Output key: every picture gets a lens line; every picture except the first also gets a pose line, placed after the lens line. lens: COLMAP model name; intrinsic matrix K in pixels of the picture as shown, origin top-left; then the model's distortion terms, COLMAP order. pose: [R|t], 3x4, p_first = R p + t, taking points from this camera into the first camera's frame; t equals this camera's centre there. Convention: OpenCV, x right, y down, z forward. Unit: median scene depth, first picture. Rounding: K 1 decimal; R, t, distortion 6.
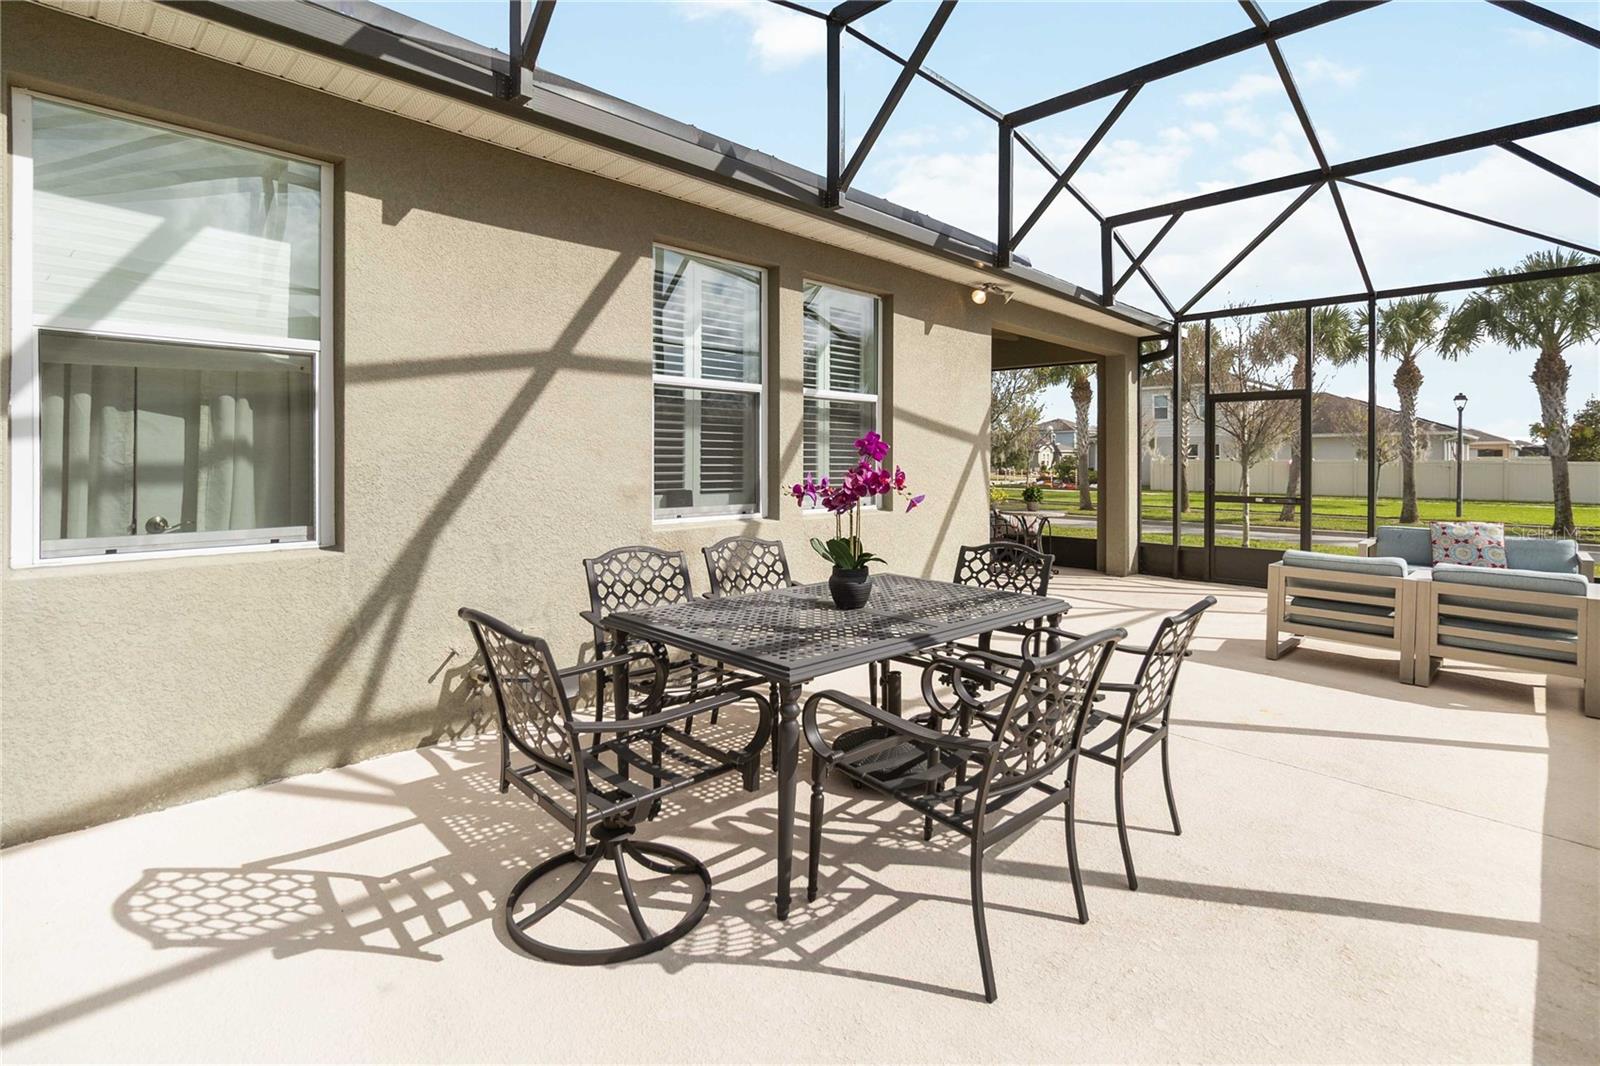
lens RADIAL K [[760.6, 0, 803.2], [0, 760.6, 451.8], [0, 0, 1]] dist [-0.004019, -0.000685]
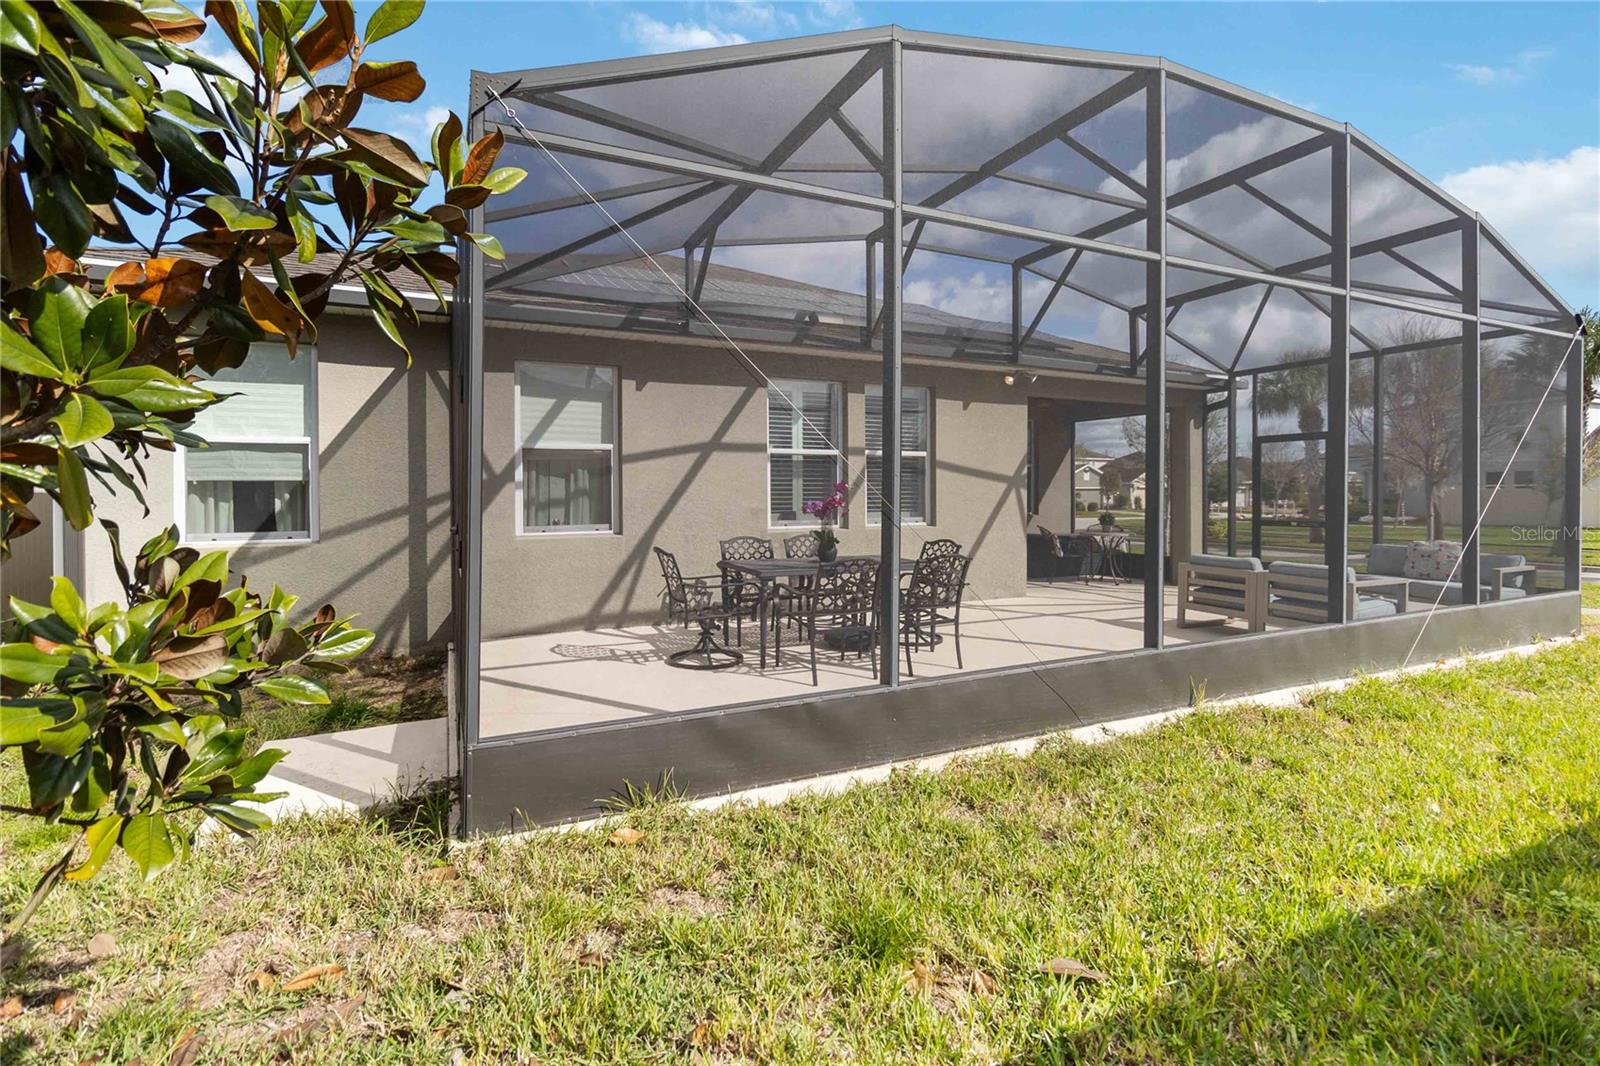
lens RADIAL K [[748.6, 0, 803.3], [0, 748.6, 475.3], [0, 0, 1]] dist [-0.000658, -0.000549]
pose [[0.942438, -0.017270, -0.333934, 0.605955], [0.012043, 0.999771, -0.017717, -0.003632], [0.334163, 0.012676, 0.942430, -0.863635]]
